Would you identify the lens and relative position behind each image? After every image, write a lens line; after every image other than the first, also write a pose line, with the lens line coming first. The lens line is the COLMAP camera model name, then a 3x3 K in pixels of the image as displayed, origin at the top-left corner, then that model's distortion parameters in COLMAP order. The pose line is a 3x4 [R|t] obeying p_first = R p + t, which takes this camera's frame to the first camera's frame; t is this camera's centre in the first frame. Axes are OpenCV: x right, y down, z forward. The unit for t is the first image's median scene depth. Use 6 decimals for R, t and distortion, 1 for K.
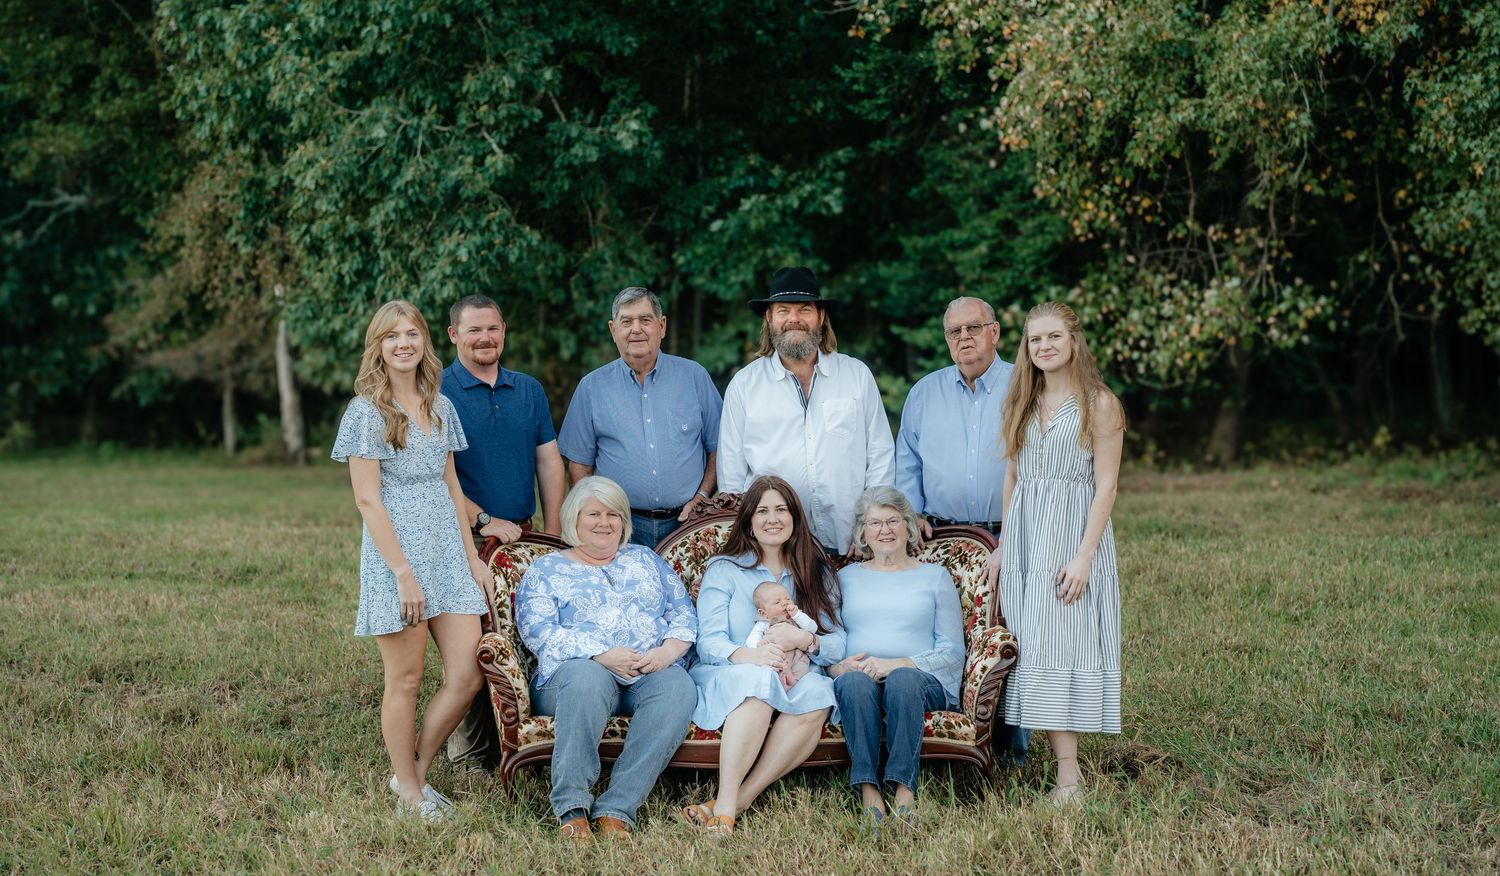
lens RADIAL K [[2124.4, 0, 660.4], [0, 2124.4, 440.4], [0, 0, 1]] dist [0.024952, 0.025214]
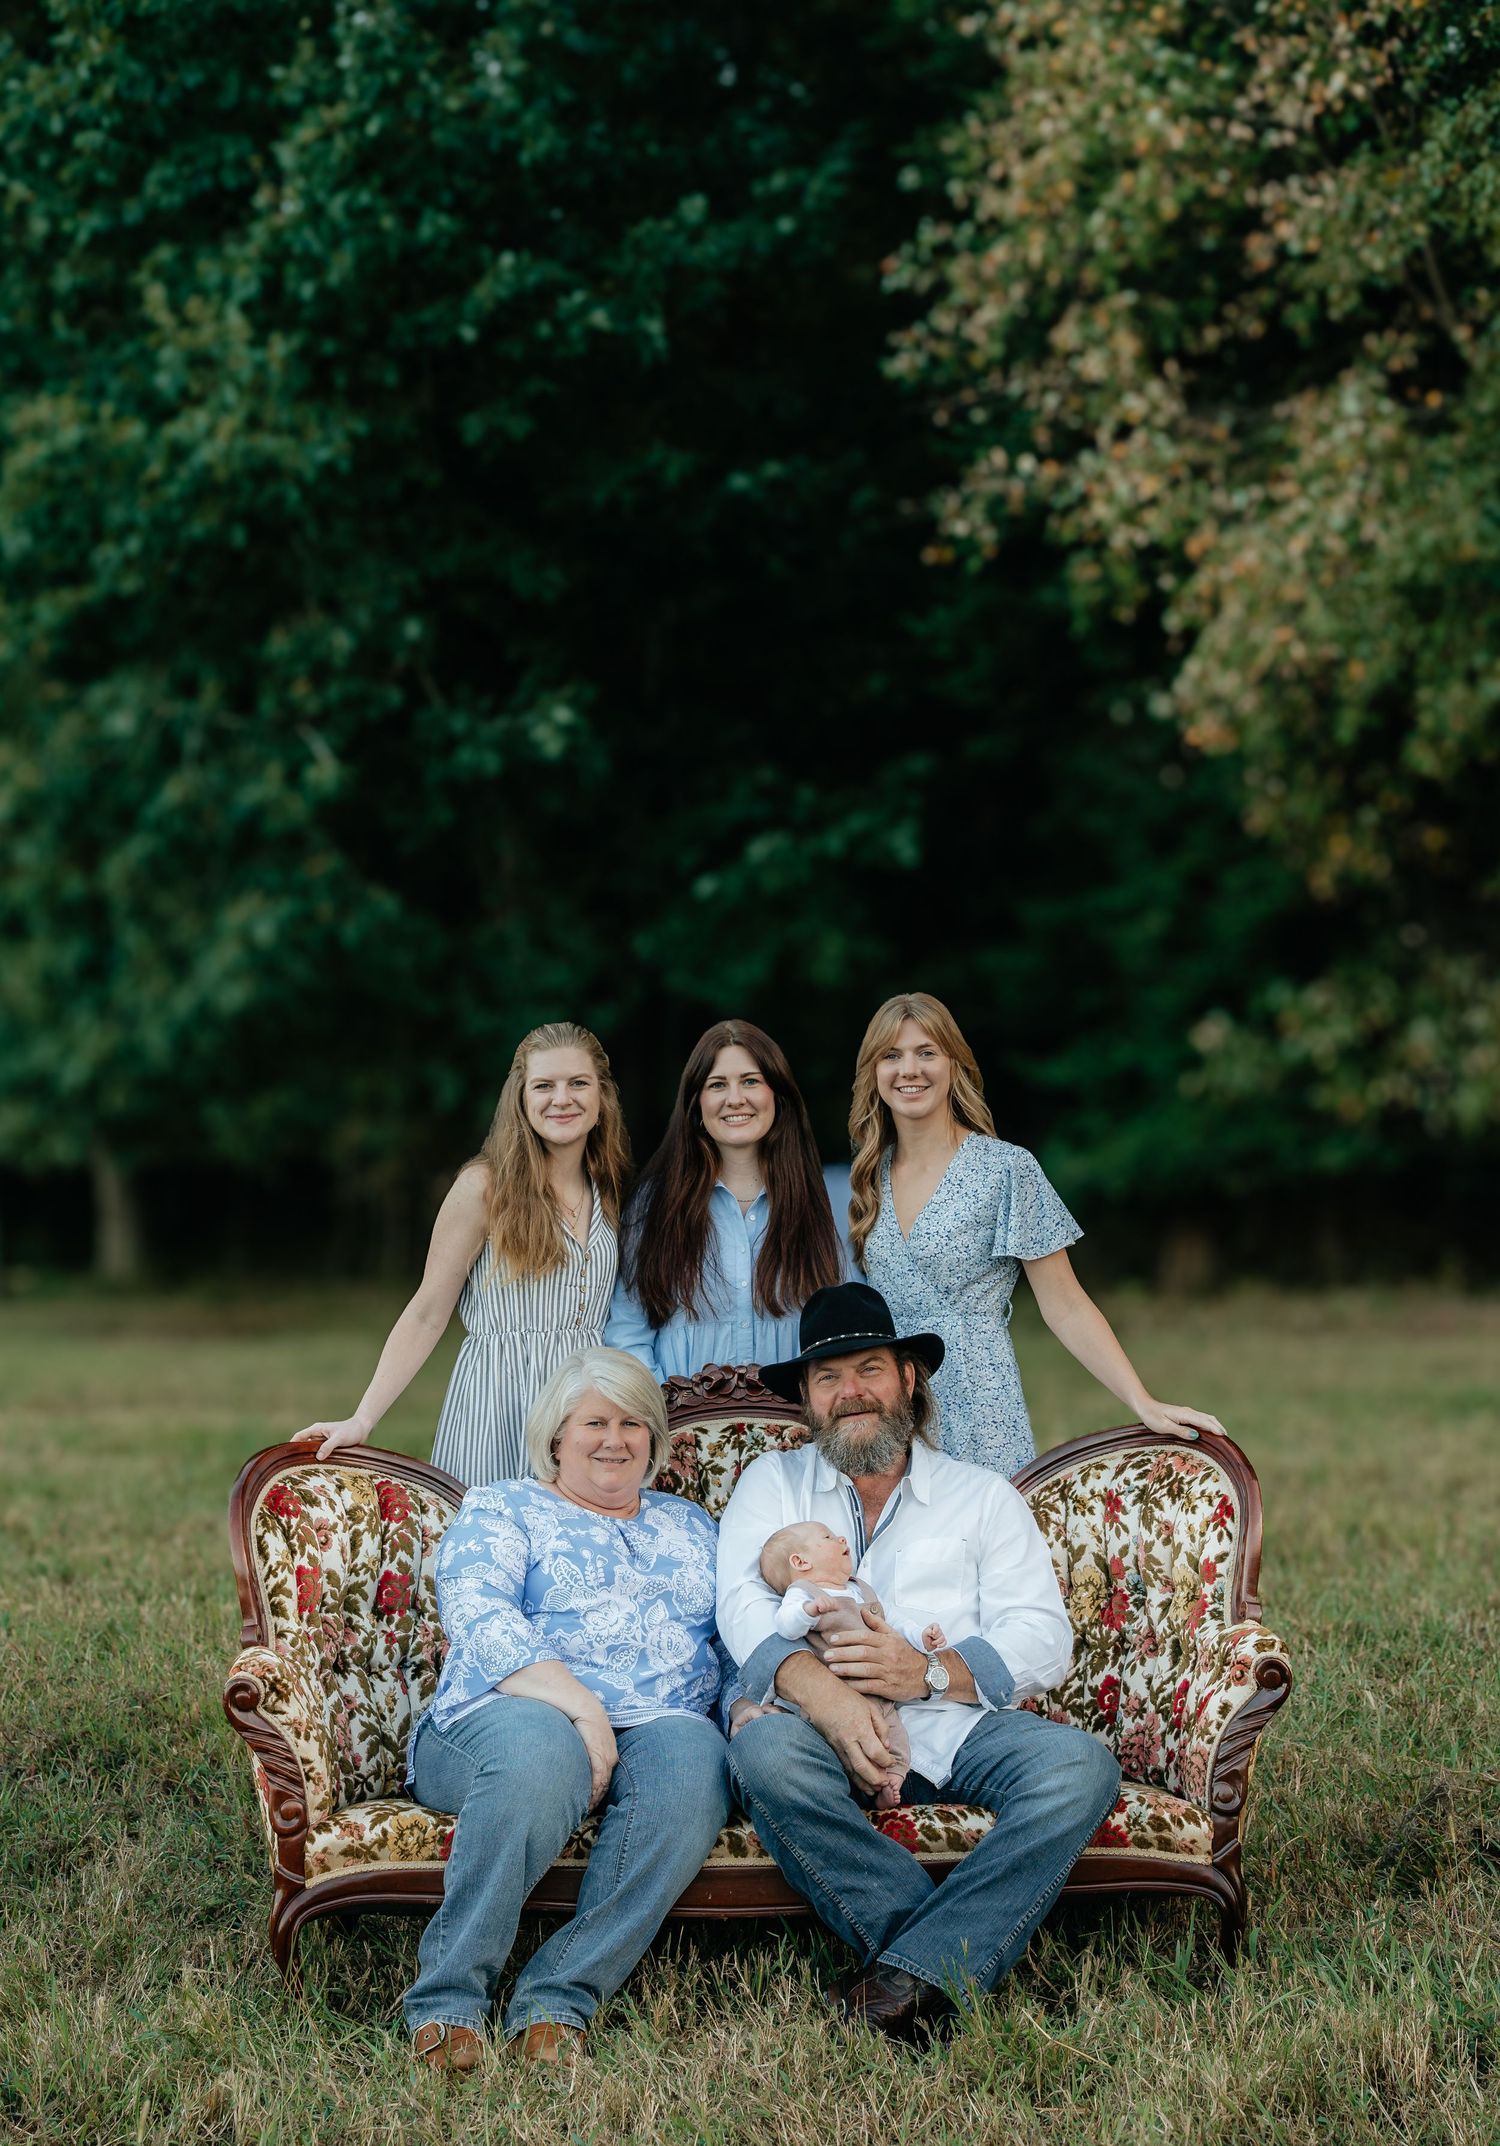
lens RADIAL K [[3323.9, 0, 715.0], [0, 3323.9, 1071.8], [0, 0, 1]] dist [-0.038437, 0.014163]
pose [[0.999605, -0.008388, 0.026809, 0.005063], [0.009774, 0.998600, -0.051984, -0.002308], [-0.026335, 0.052225, 0.998288, 0.099935]]
